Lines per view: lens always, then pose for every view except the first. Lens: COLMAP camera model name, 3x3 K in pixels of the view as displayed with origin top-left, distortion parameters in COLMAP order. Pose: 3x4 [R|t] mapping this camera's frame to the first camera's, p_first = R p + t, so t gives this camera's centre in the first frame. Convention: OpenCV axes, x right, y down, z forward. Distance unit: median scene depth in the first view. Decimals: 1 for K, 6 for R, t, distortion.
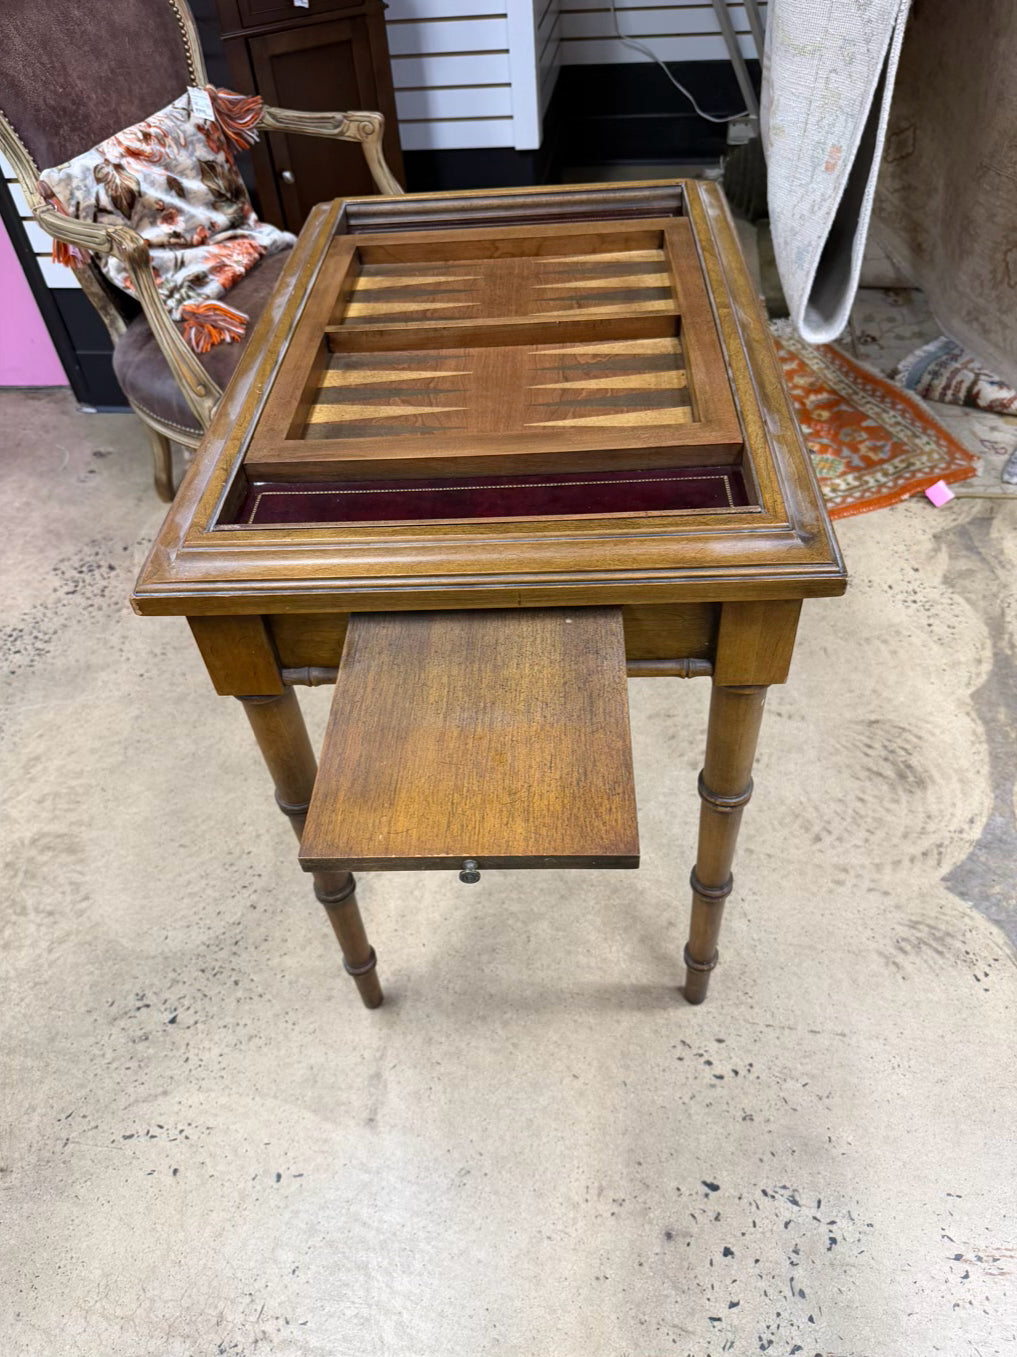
lens RADIAL K [[971.3, 0, 512.9], [0, 971.3, 678.9], [0, 0, 1]] dist [0.001348, -0.009070]
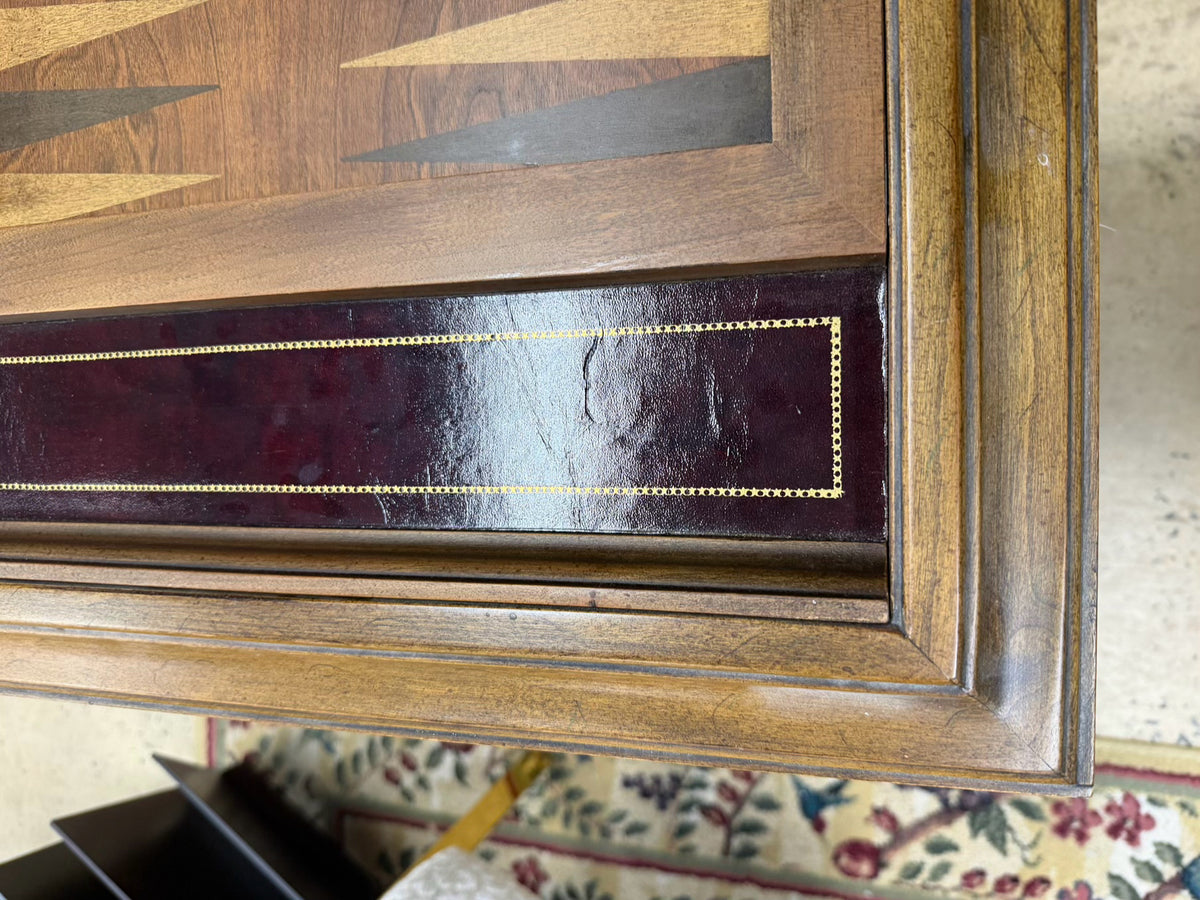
lens RADIAL K [[895.7, 0, 600.0], [0, 895.7, 450.0], [0, 0, 1]] dist [-0.031254, 0.000794]
pose [[0.968476, -0.102063, -0.227238, 0.097576], [0.234199, 0.683889, 0.690975, -0.140749], [0.084883, -0.722411, 0.686234, 0.323960]]
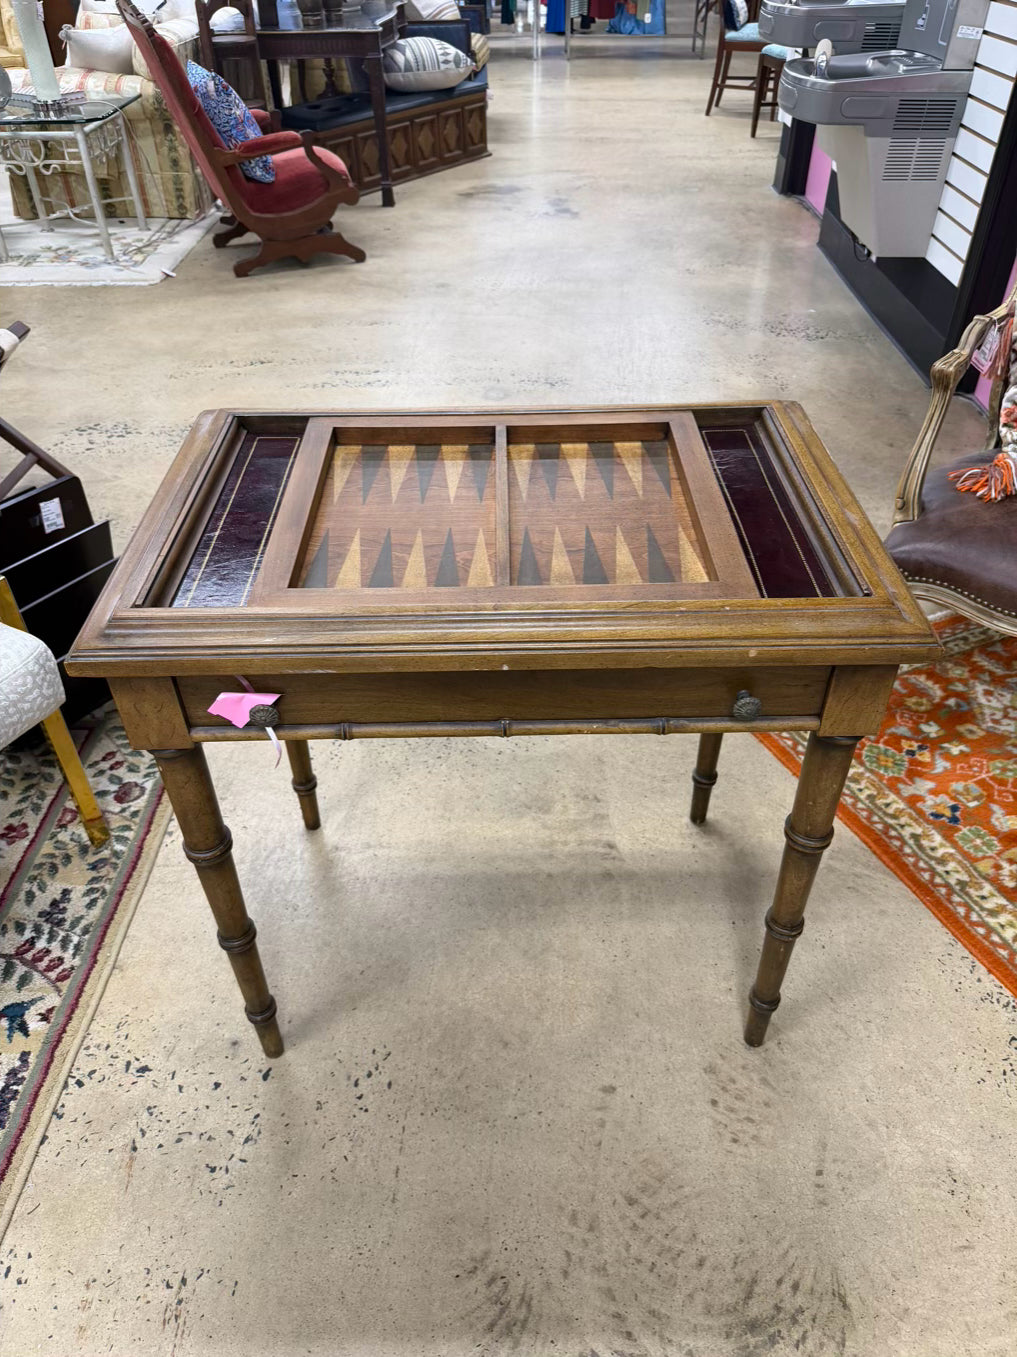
lens RADIAL K [[975.6, 0, 515.9], [0, 975.6, 673.7], [0, 0, 1]] dist [-0.005400, -0.001009]
pose [[0.115208, 0.674600, -0.729138, 0.674665], [-0.710146, 0.569180, 0.414399, -0.421043], [0.694564, 0.470052, 0.544639, 0.265229]]
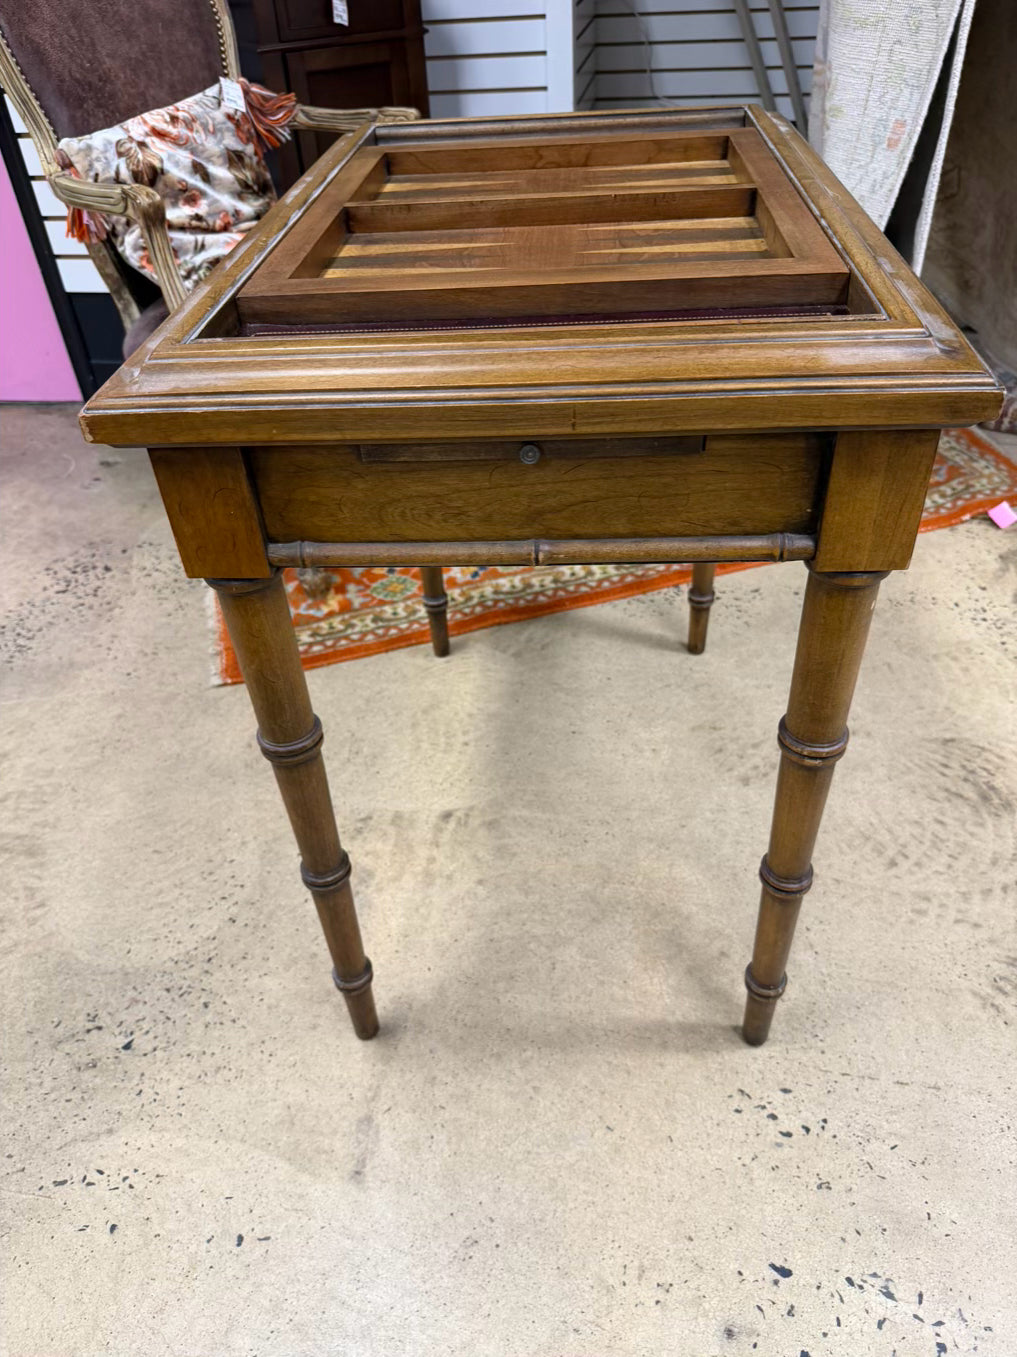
lens RADIAL K [[976.6, 0, 510.4], [0, 976.6, 677.2], [0, 0, 1]] dist [-0.014584, 0.006516]
pose [[0.999467, 0.027667, -0.017349, -0.014024], [-0.029329, 0.994111, -0.104322, 0.110489], [0.014361, 0.104775, 0.994392, 0.133746]]
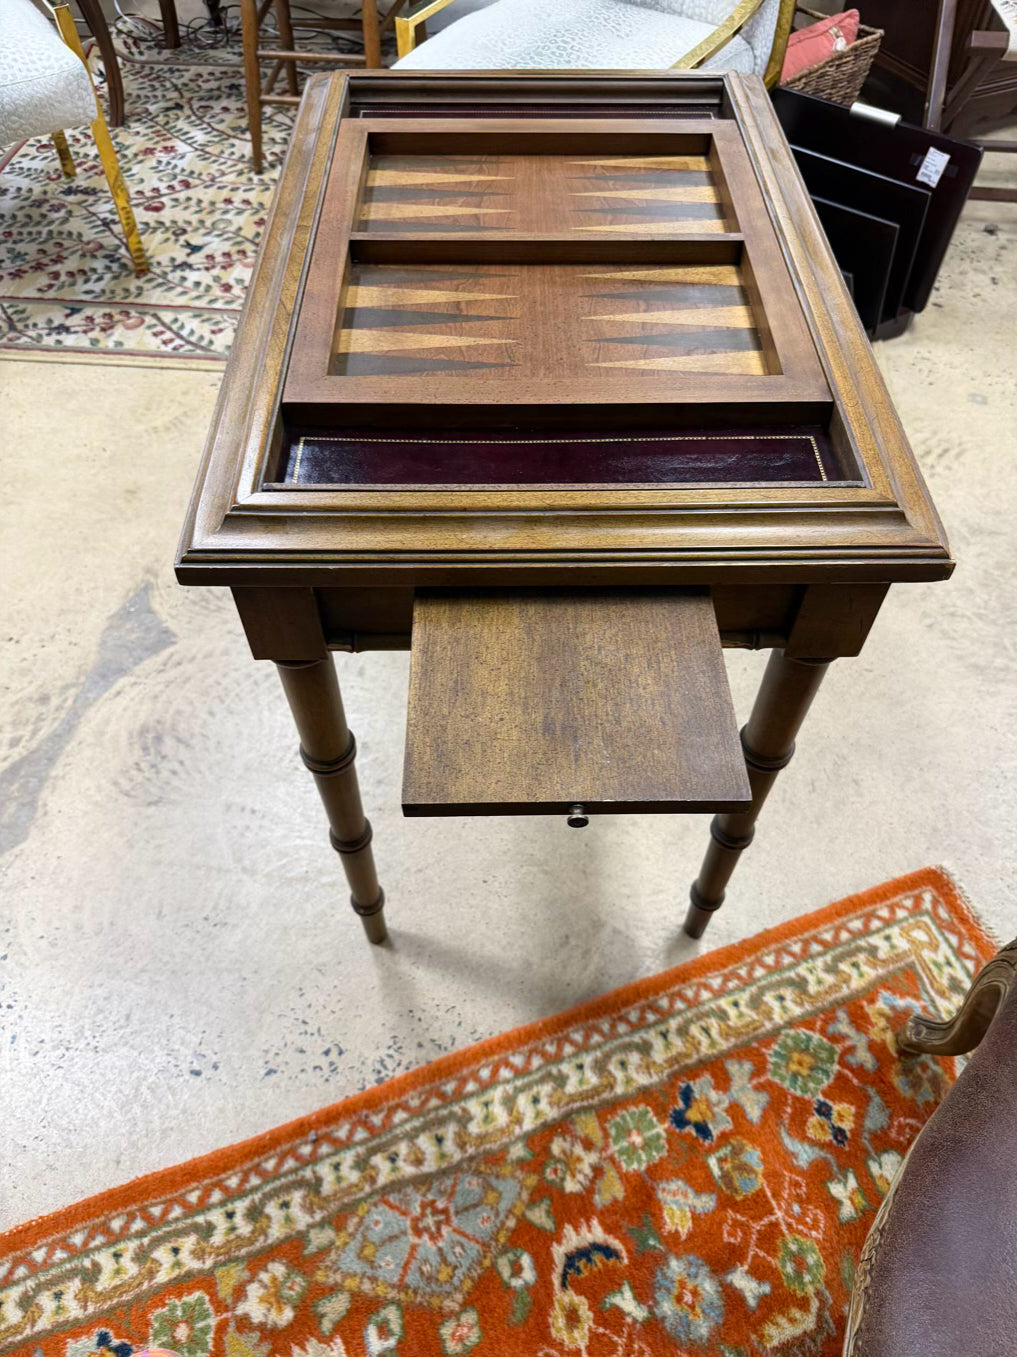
lens RADIAL K [[983.9, 0, 501.9], [0, 983.9, 674.5], [0, 0, 1]] dist [0.004159, -0.018159]
pose [[-0.996721, 0.076185, 0.027255, 0.025318], [0.016532, -0.137993, 0.990295, -1.001799], [0.079207, 0.987499, 0.136281, 0.953054]]
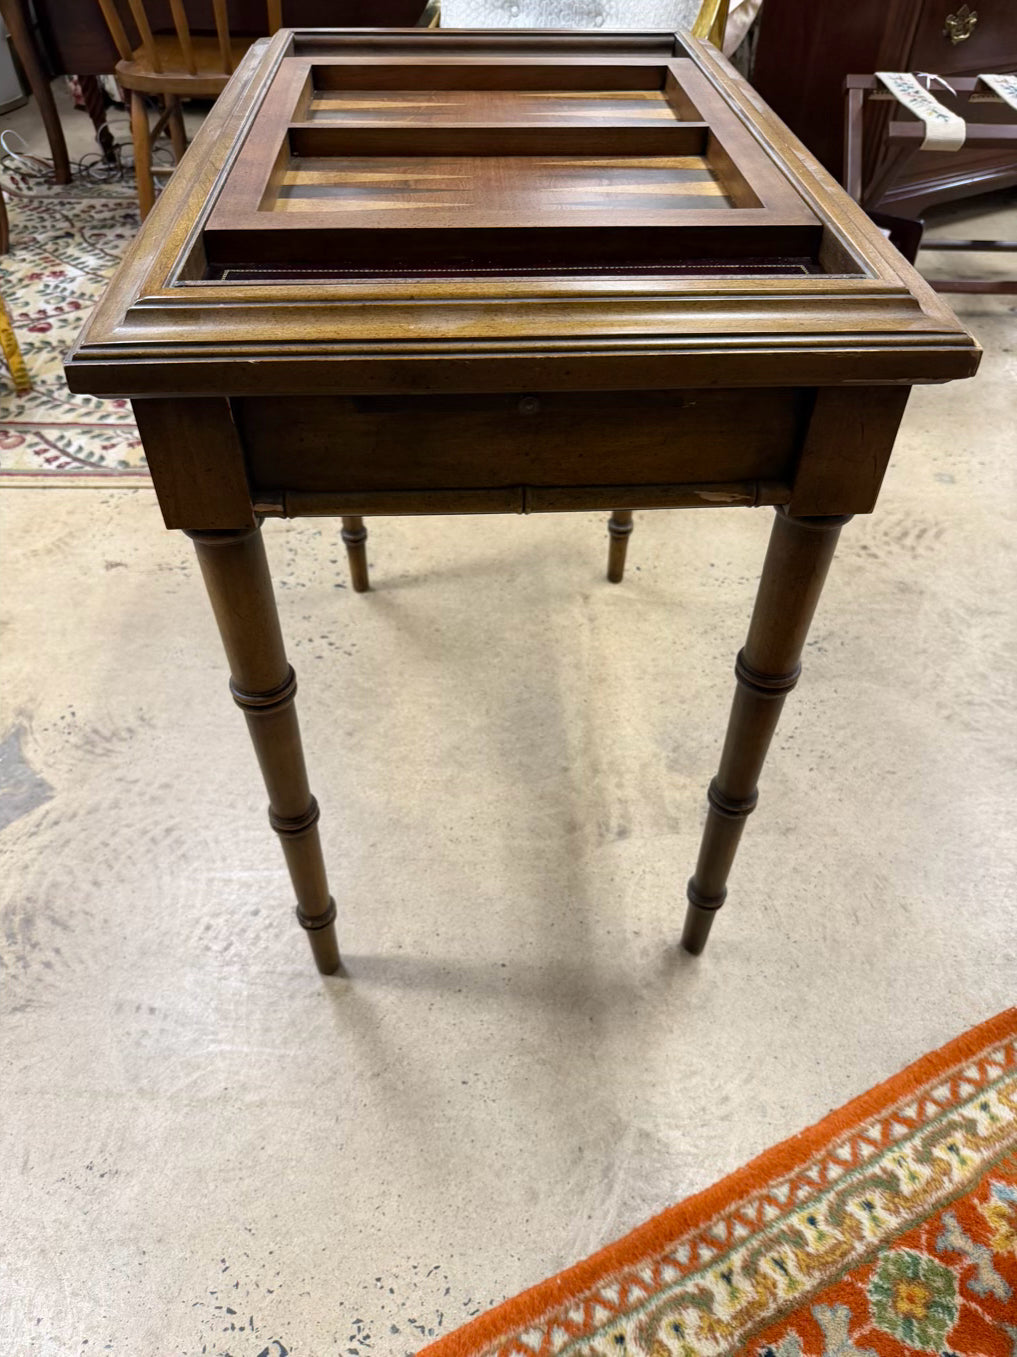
lens RADIAL K [[985.1, 0, 506.5], [0, 985.1, 680.6], [0, 0, 1]] dist [-0.012155, 0.003182]
pose [[-0.988022, 0.139083, -0.066841, 0.062840], [-0.067072, 0.003034, 0.997744, -0.800038], [0.138972, 0.990276, 0.006331, 0.990226]]
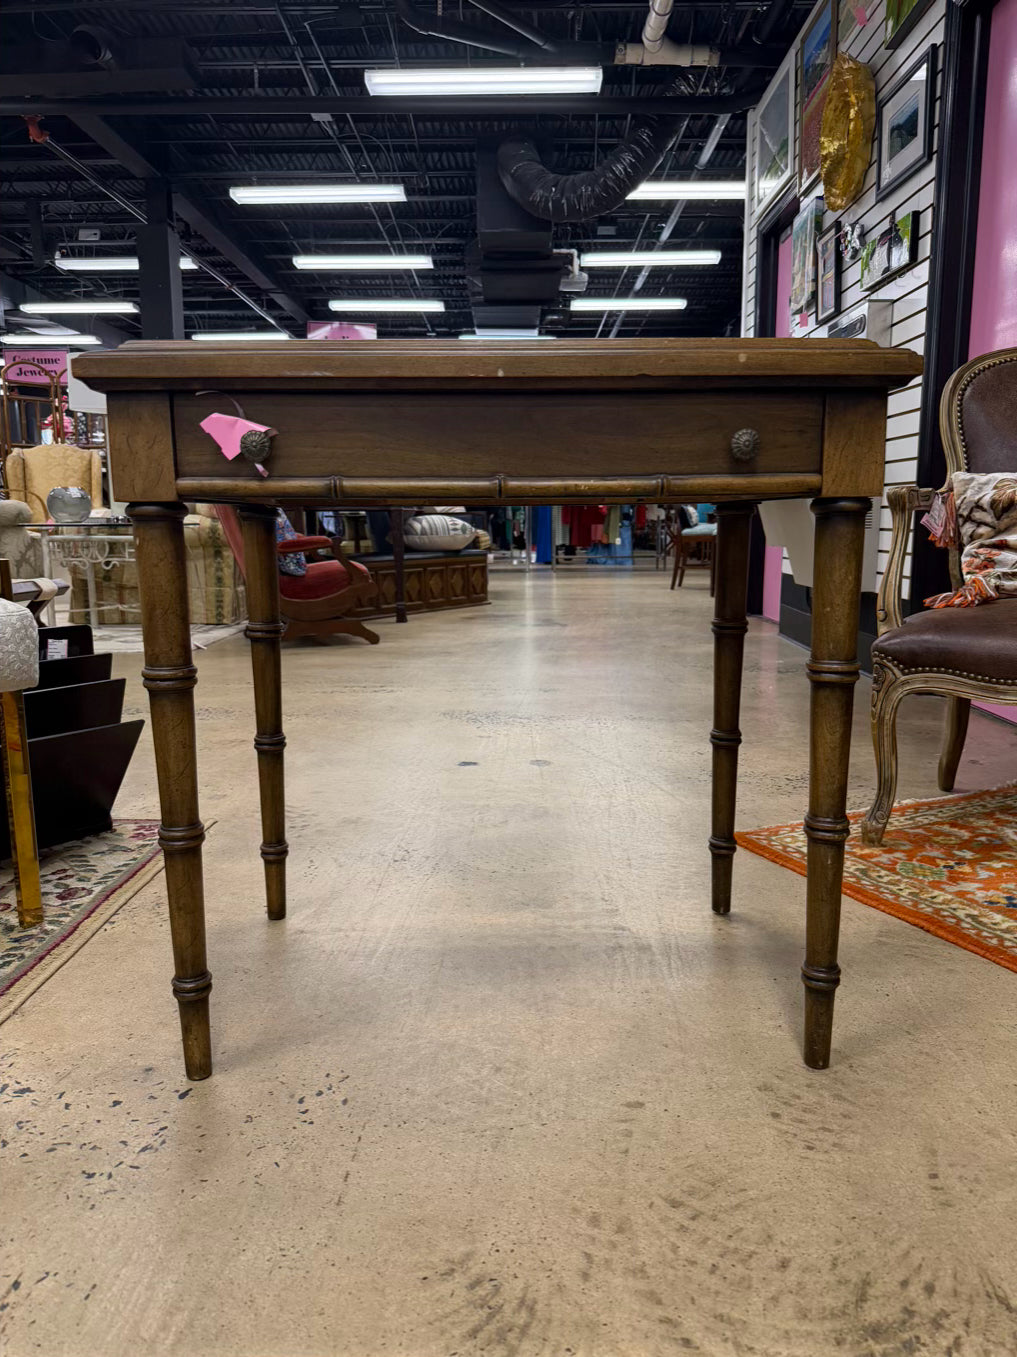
lens RADIAL K [[965.7, 0, 516.8], [0, 965.7, 681.4], [0, 0, 1]] dist [0.000773, -0.001528]
pose [[0.119398, 0.226106, -0.966758, 0.889745], [-0.709644, 0.700431, 0.076174, -0.043076], [0.694370, 0.676959, 0.244085, 0.617575]]
